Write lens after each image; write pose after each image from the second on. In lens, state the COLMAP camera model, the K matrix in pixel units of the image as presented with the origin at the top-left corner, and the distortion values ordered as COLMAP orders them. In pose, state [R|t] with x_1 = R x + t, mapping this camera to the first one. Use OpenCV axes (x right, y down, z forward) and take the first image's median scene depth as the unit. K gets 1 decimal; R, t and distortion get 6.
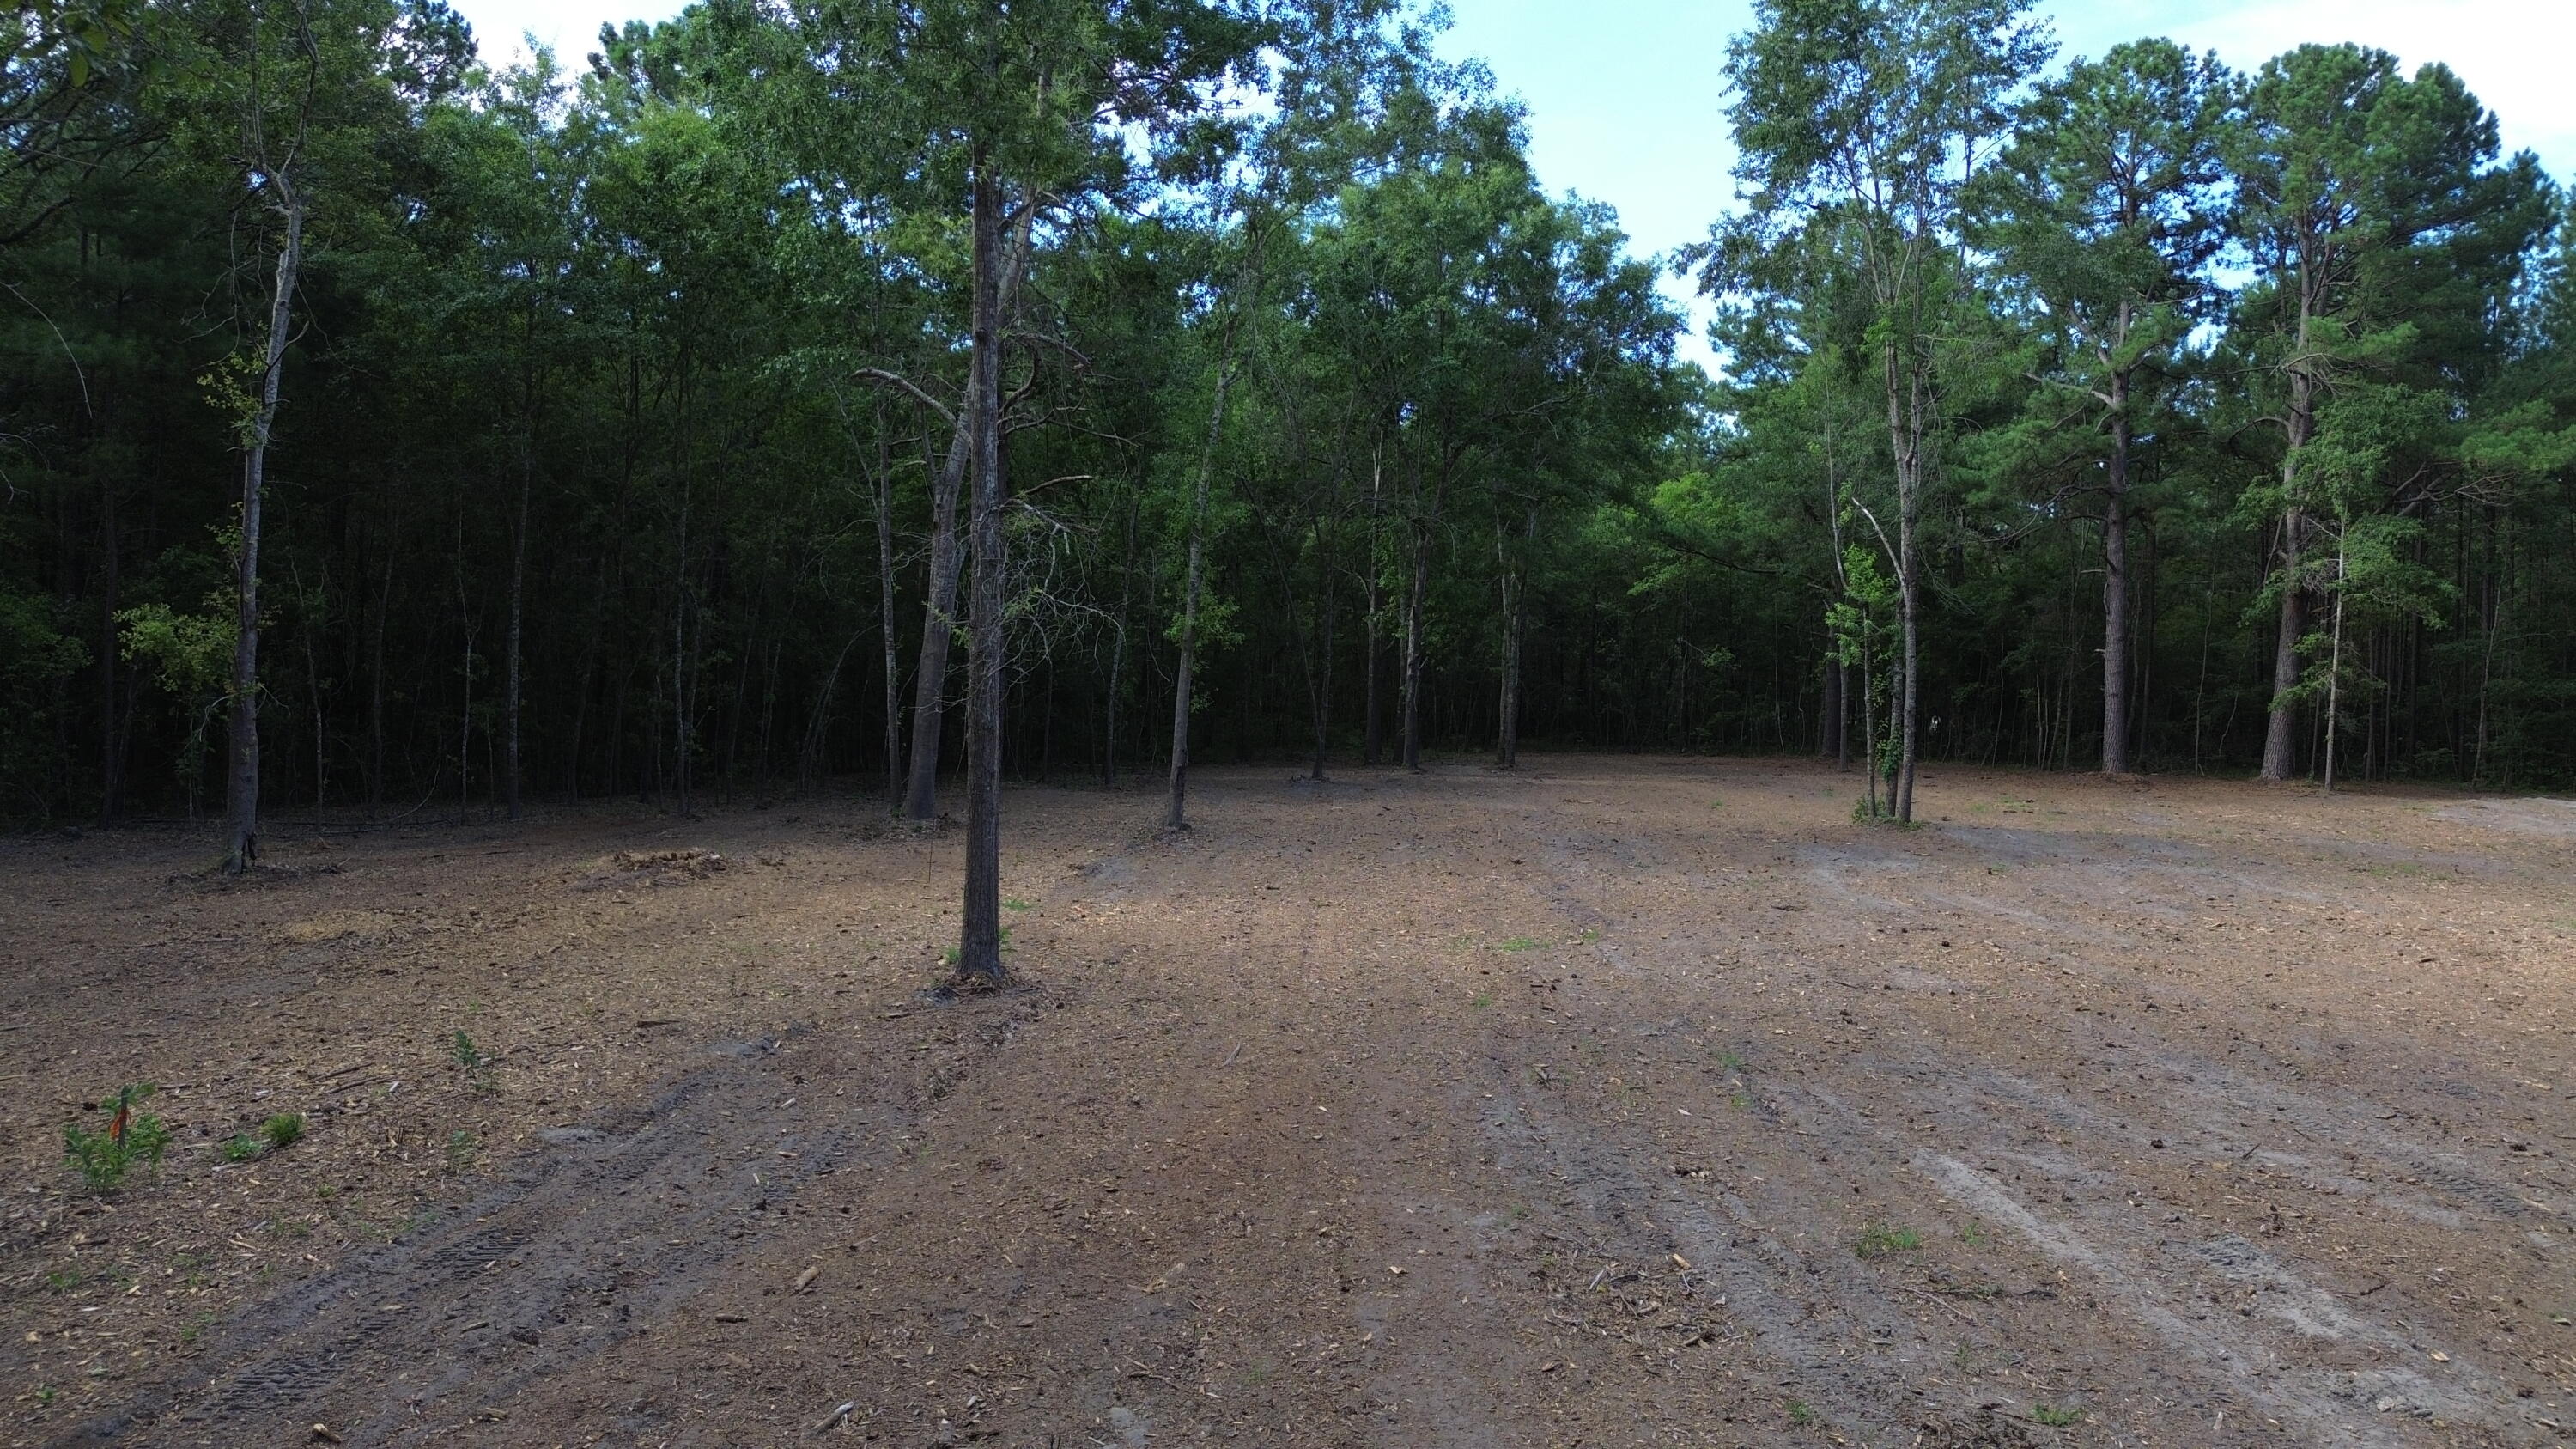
lens RADIAL K [[1822.4, 0, 1296.2], [0, 1822.4, 727.4], [0, 0, 1]] dist [0.055903, -0.046630]
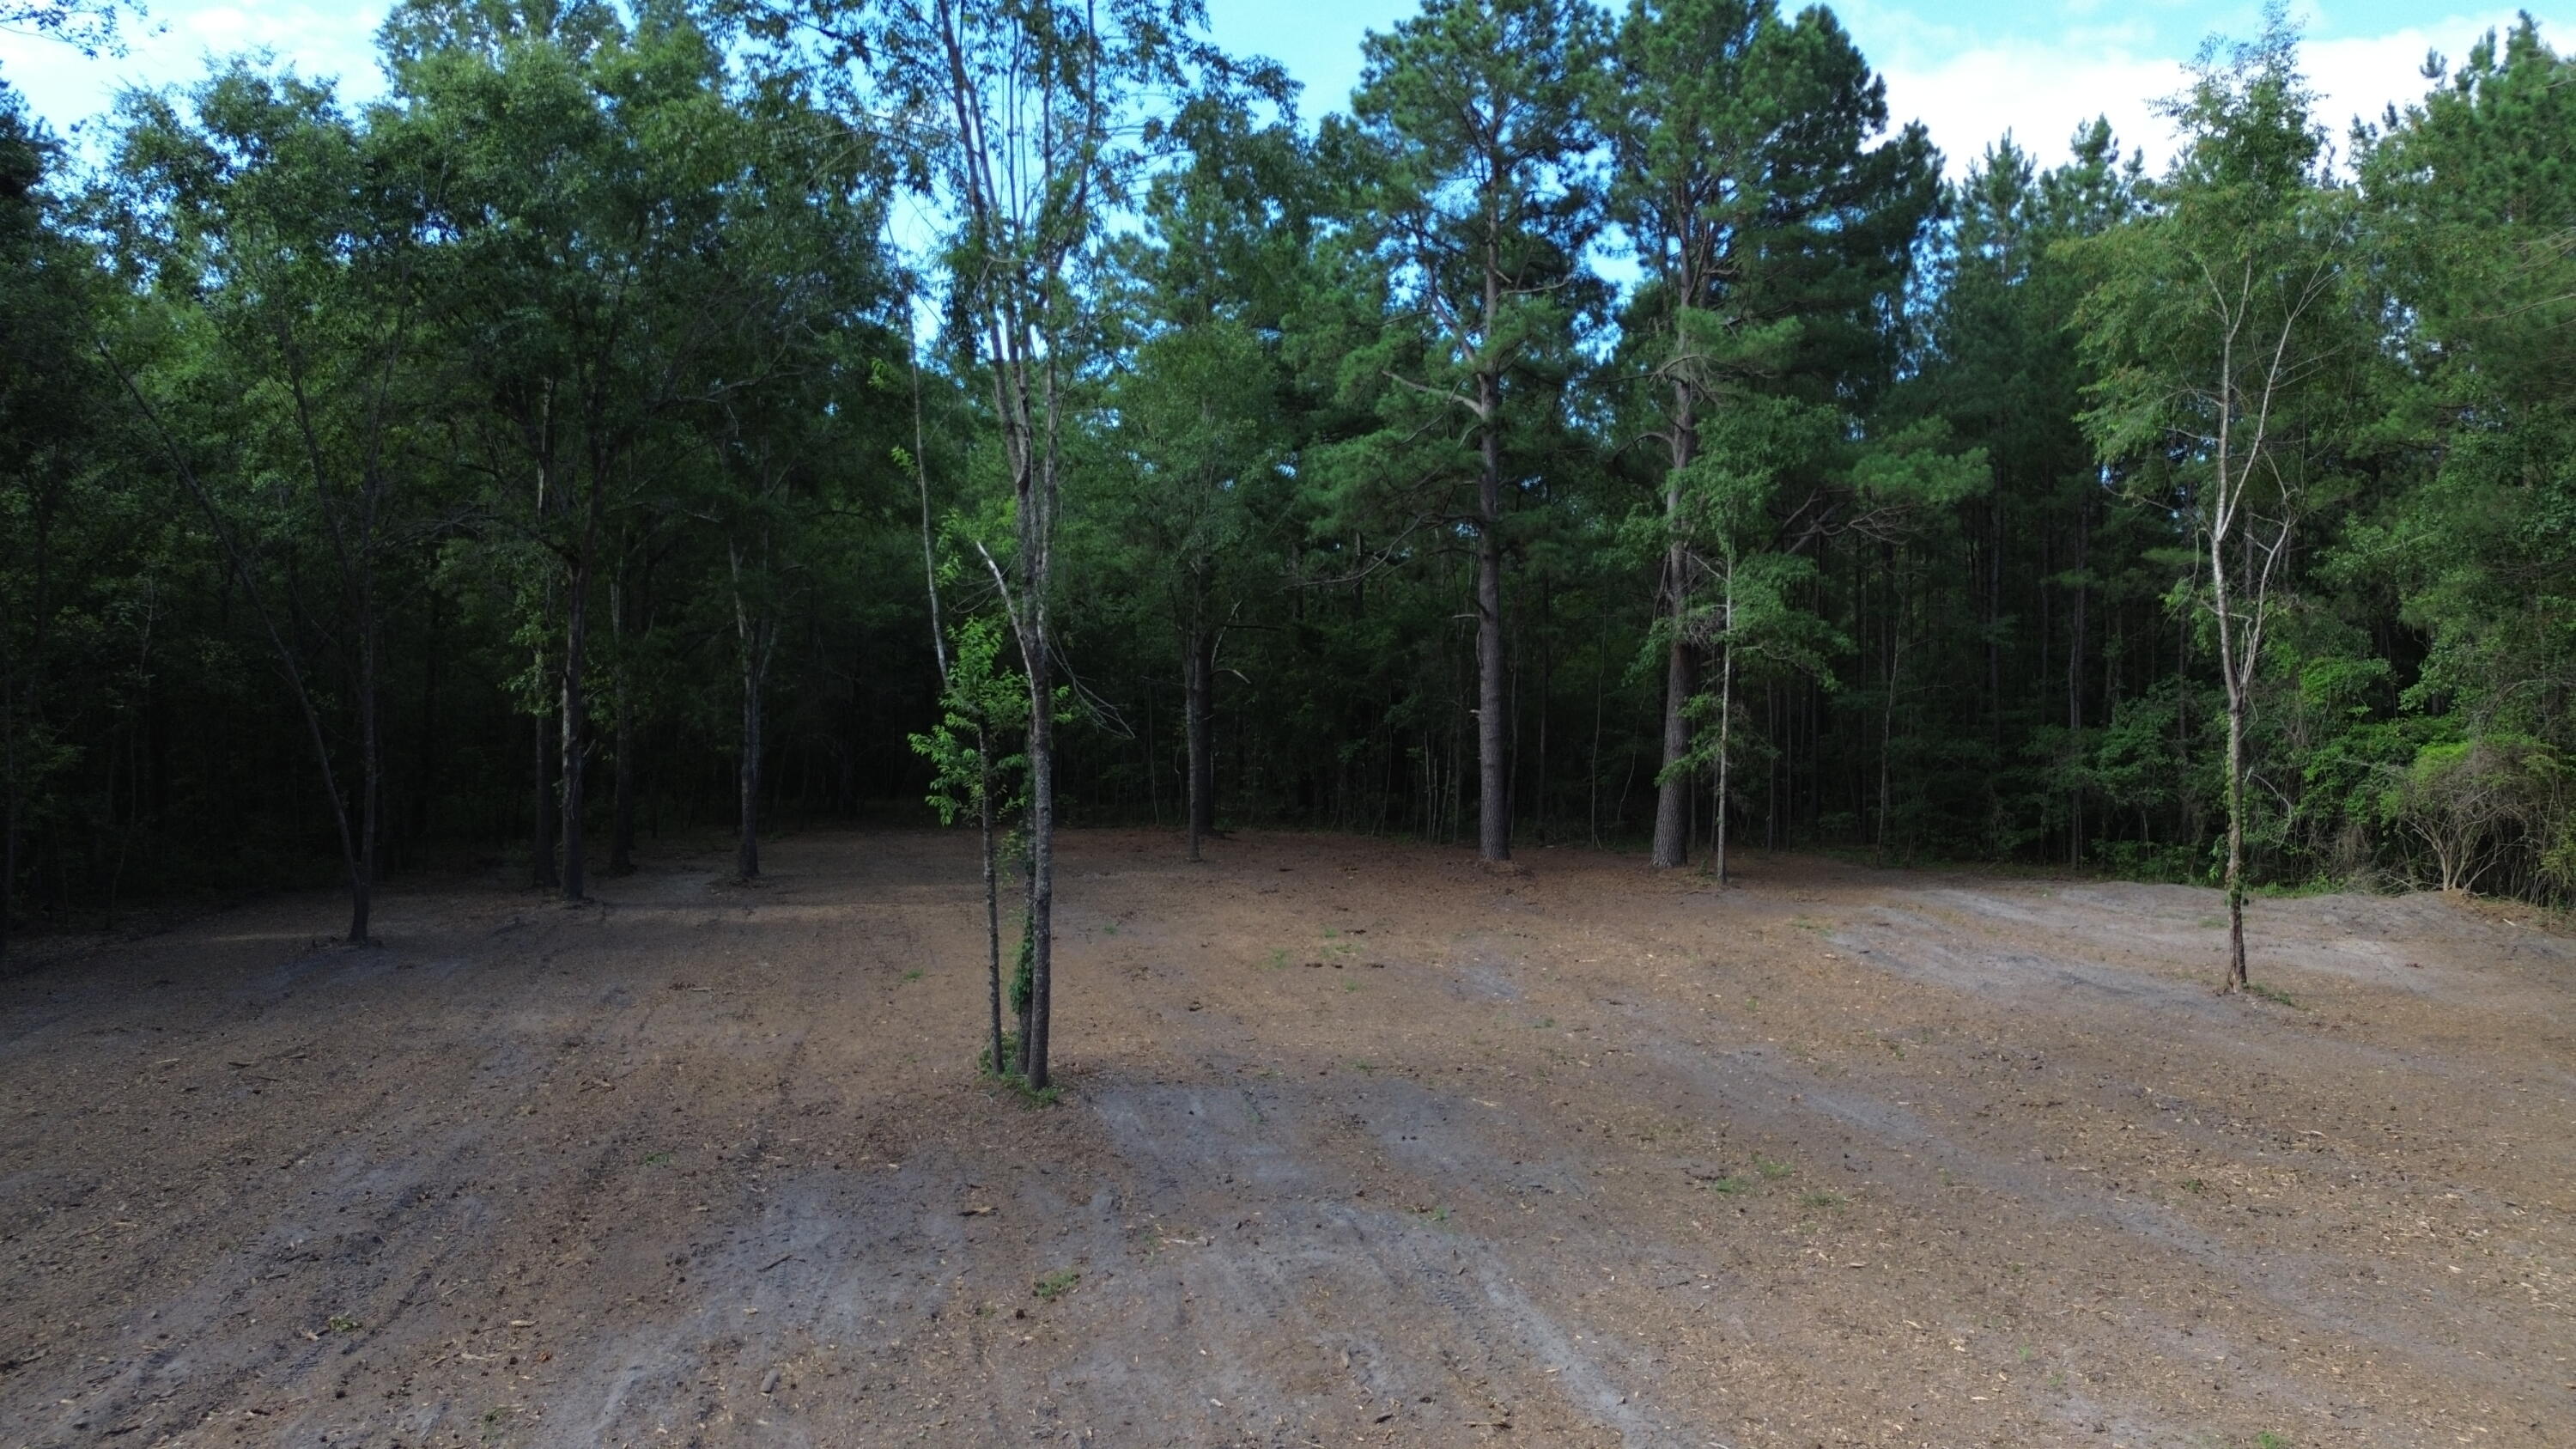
lens RADIAL K [[1783.2, 0, 1296.5], [0, 1783.2, 723.0], [0, 0, 1]] dist [0.084641, -0.089420]
pose [[0.968034, -0.021153, 0.249925, 0.169283], [0.022018, 0.999757, -0.000664, -0.040345], [-0.249850, 0.006146, 0.968265, 0.259746]]
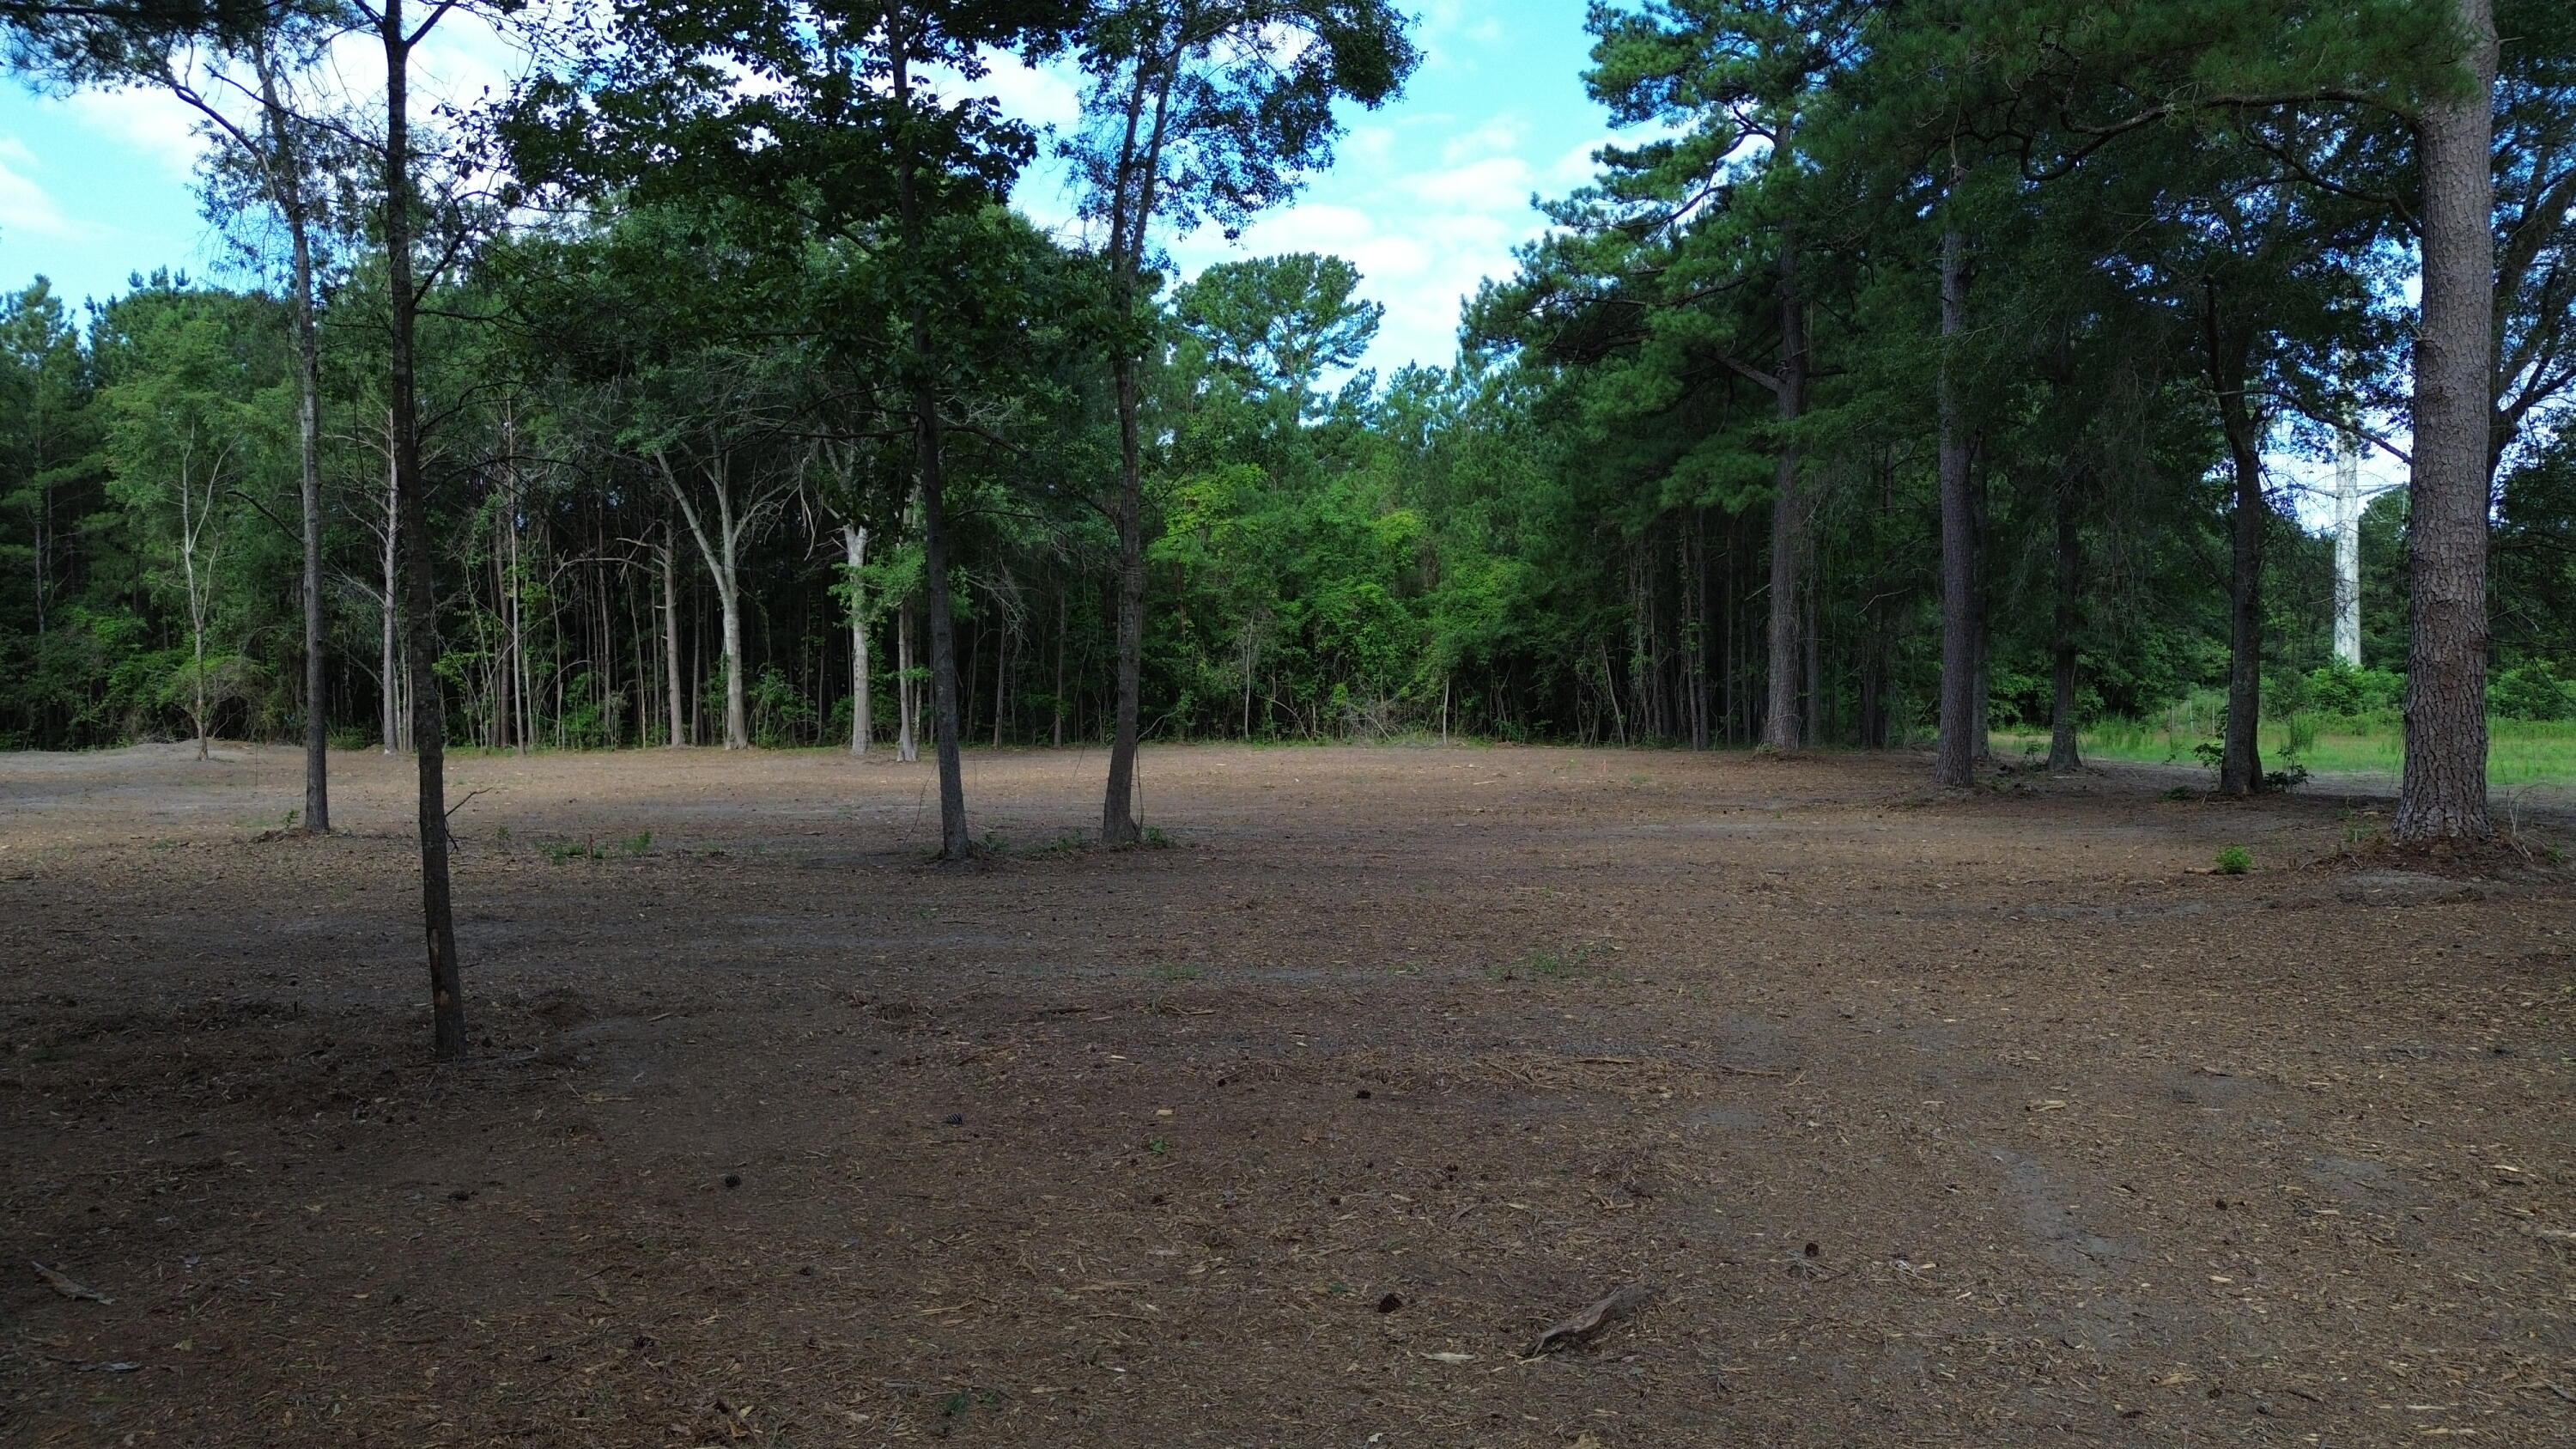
lens RADIAL K [[1822.4, 0, 1296.2], [0, 1822.4, 727.4], [0, 0, 1]] dist [0.055903, -0.046630]
pose [[0.021282, -0.037257, 0.999079, -0.535654], [0.027796, 0.998941, 0.036660, -0.004213], [-0.999387, 0.026990, 0.022295, 0.002640]]
